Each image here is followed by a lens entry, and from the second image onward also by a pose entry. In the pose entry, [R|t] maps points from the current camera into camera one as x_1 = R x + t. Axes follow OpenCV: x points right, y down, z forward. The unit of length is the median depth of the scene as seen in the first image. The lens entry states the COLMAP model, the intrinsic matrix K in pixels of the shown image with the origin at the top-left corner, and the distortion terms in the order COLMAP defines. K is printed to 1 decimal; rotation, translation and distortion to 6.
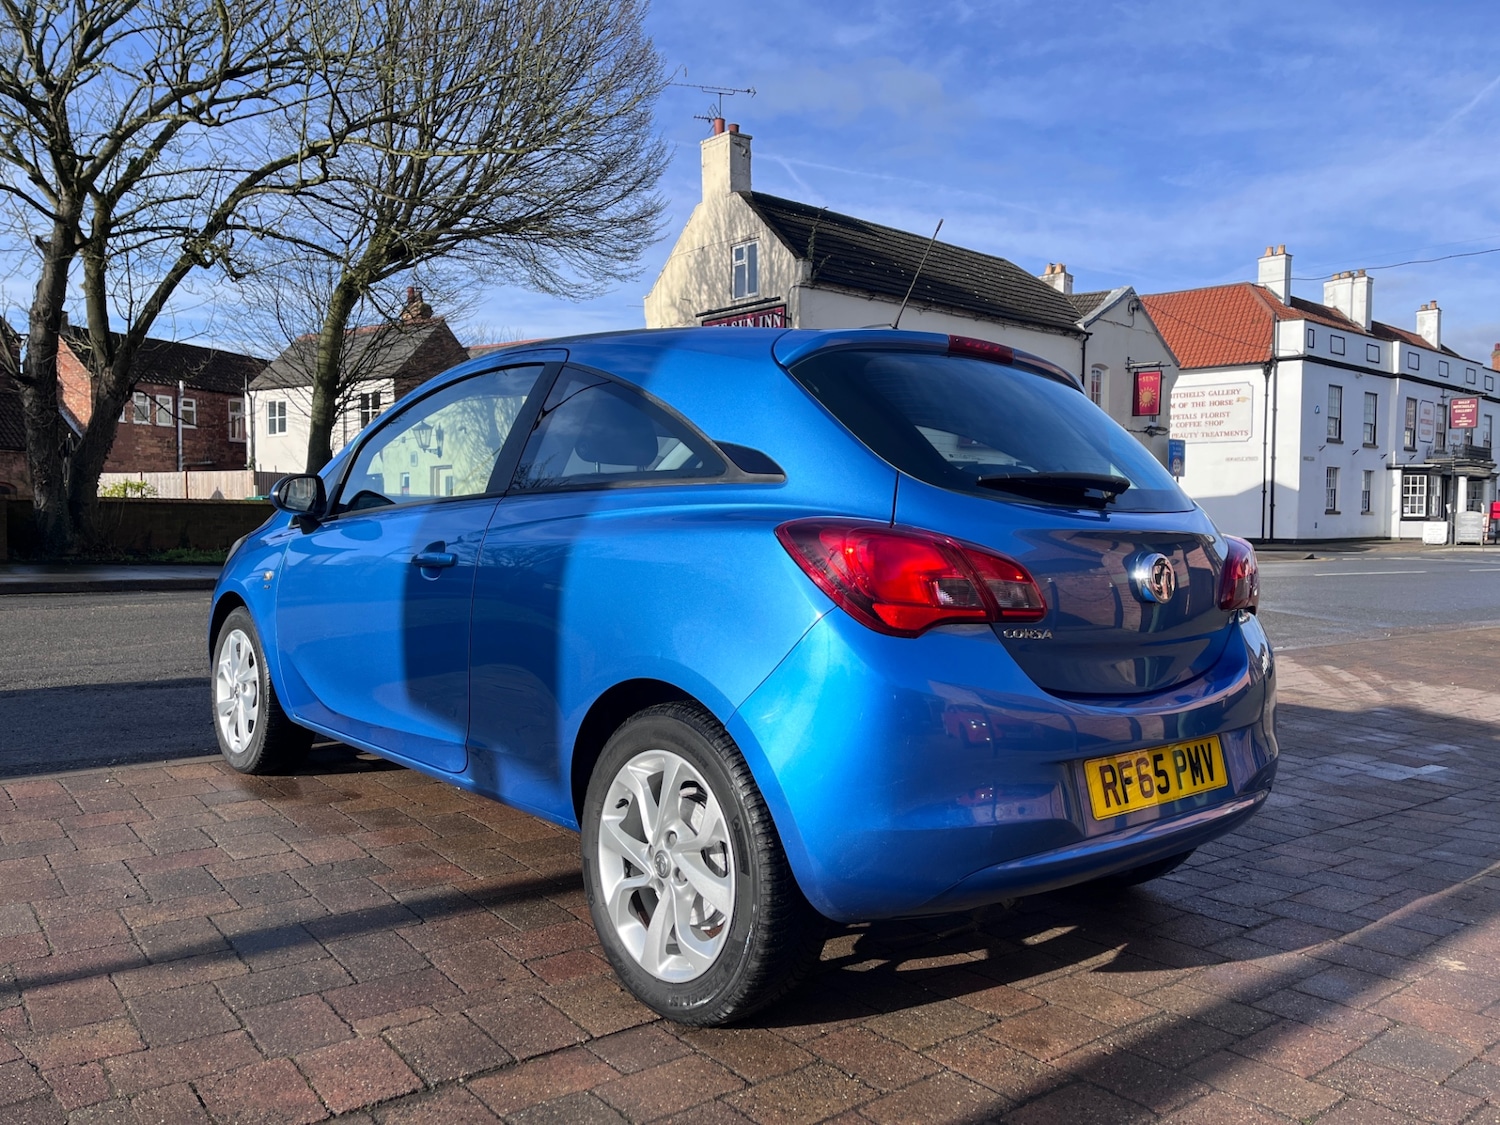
lens RADIAL K [[1122.9, 0, 746.3], [0, 1122.9, 560.8], [0, 0, 1]] dist [0.080865, -0.100225]
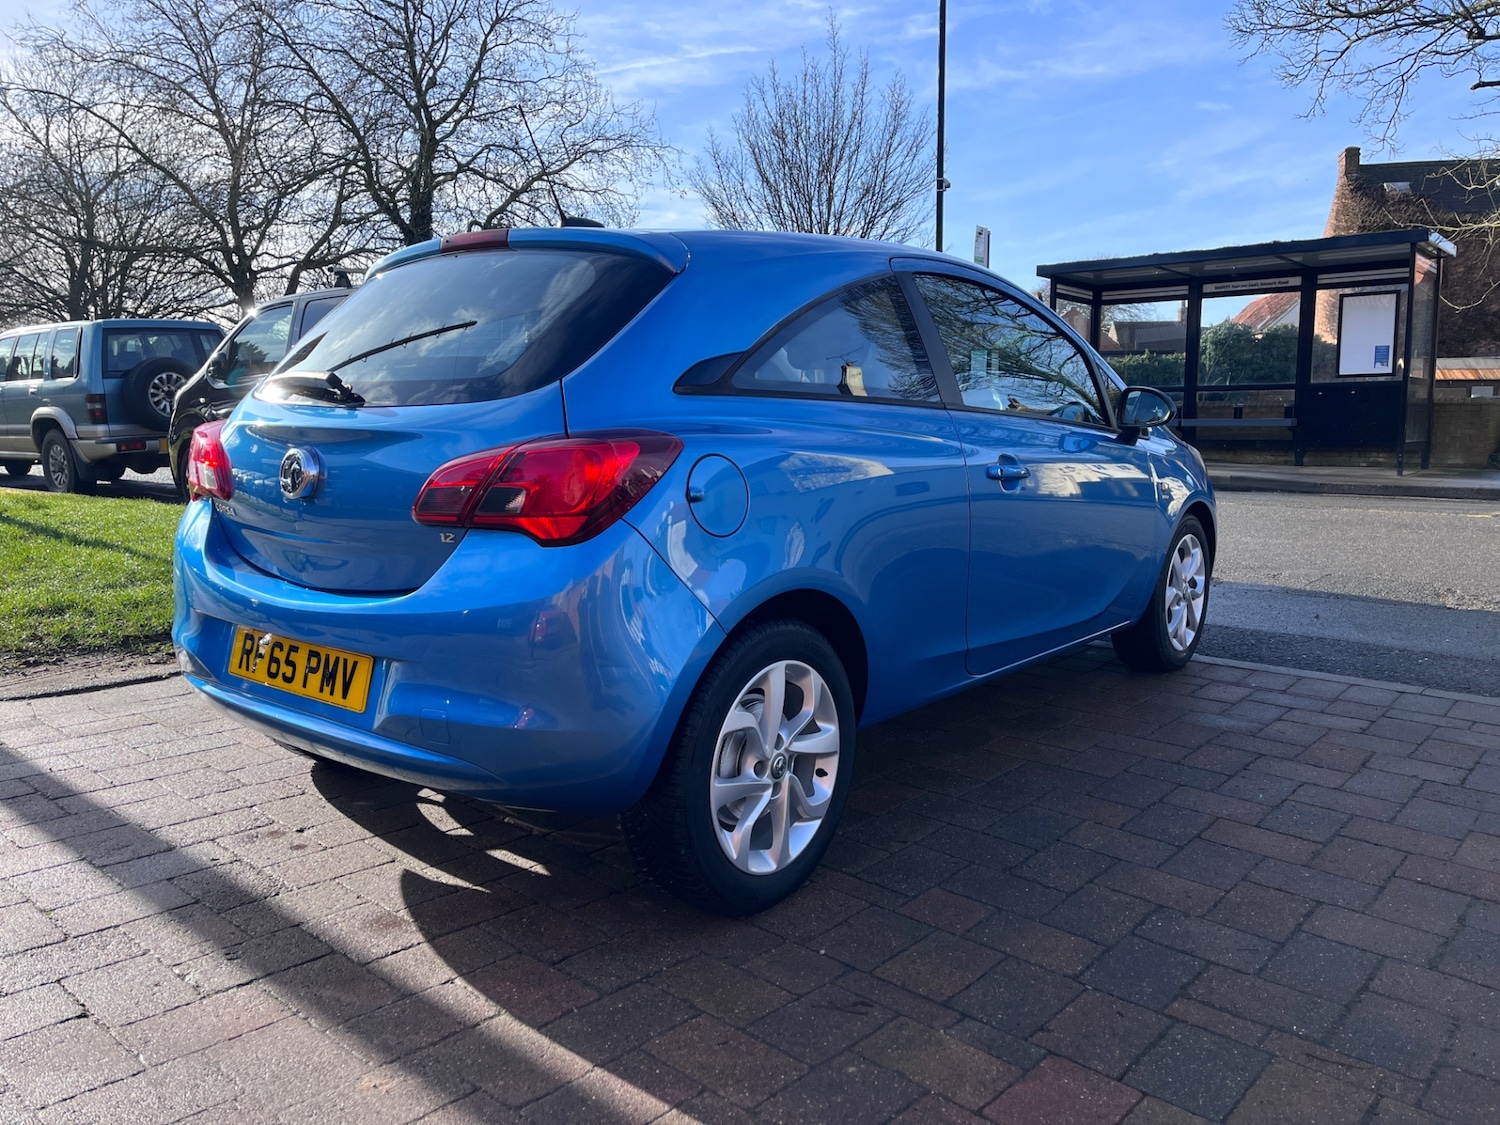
lens RADIAL K [[1126.9, 0, 754.3], [0, 1126.9, 562.2], [0, 0, 1]] dist [0.072502, -0.087377]
pose [[0.178775, 0.112075, -0.977486, 1.035179], [-0.032554, 0.993621, 0.107971, -0.019890], [0.983351, 0.012518, 0.181283, 0.885808]]
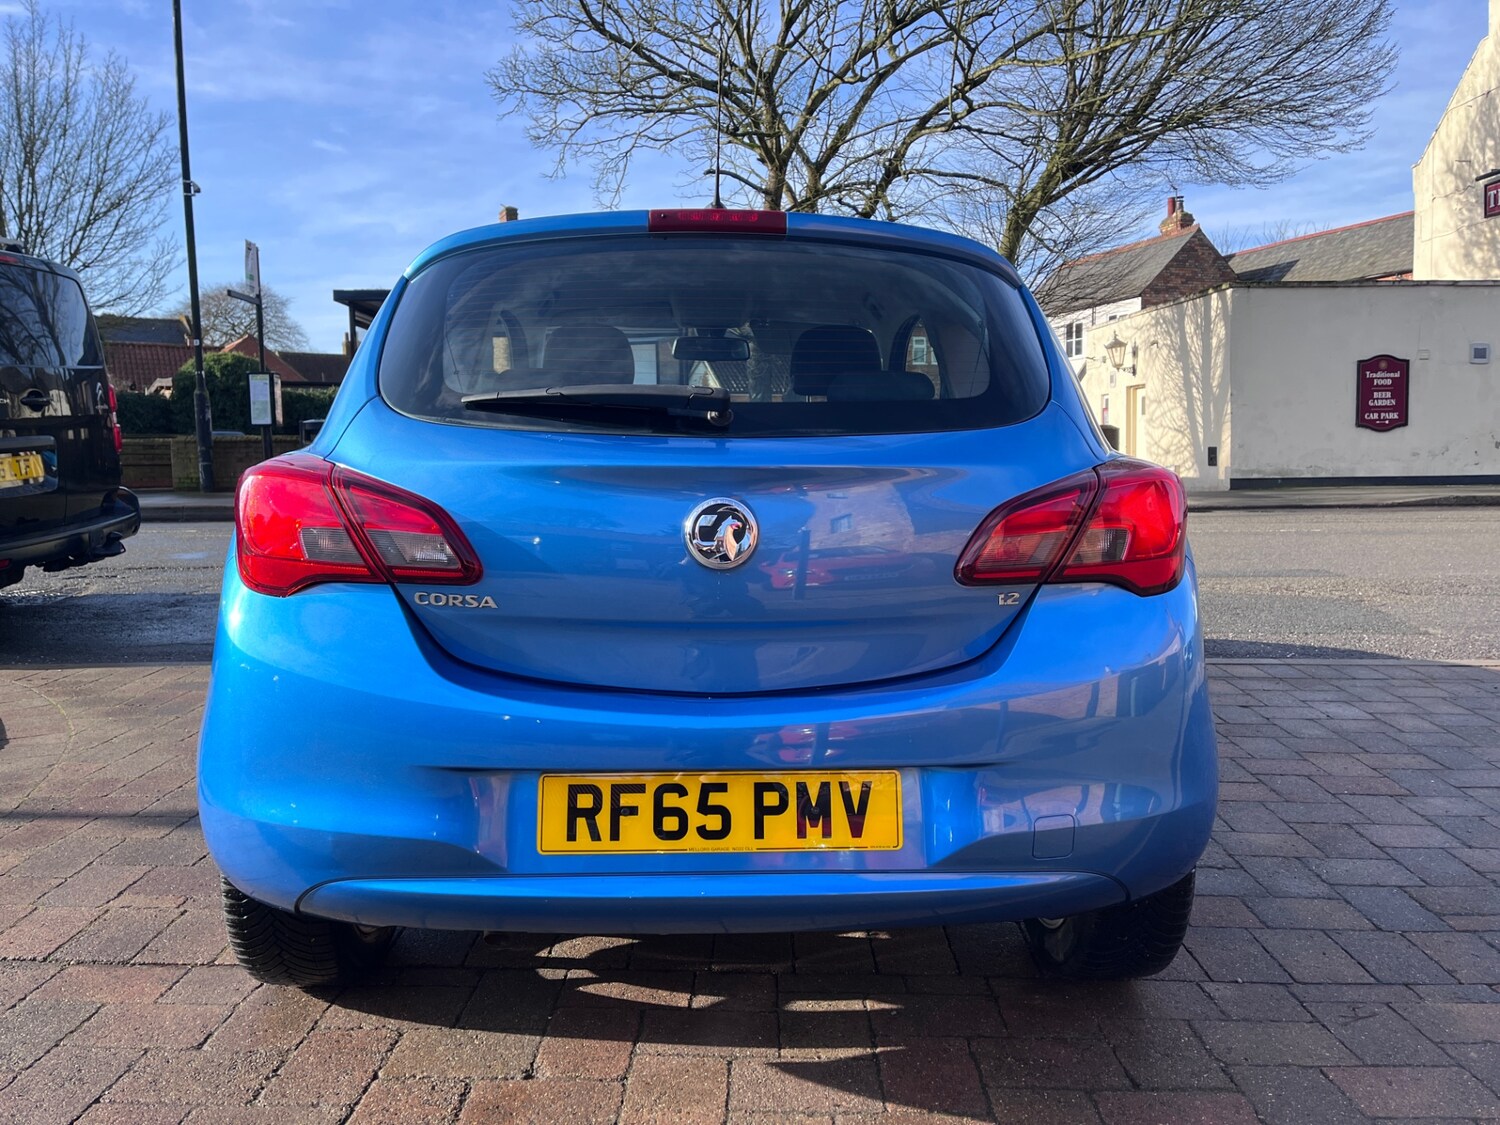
lens RADIAL K [[1117.1, 0, 750.0], [0, 1117.1, 562.5], [0, 0, 1]] dist [0.109286, -0.146858]
pose [[0.778979, 0.044798, -0.625448, 0.586188], [-0.002818, 0.997685, 0.067950, -0.009101], [0.627044, -0.051169, 0.777302, 0.349684]]
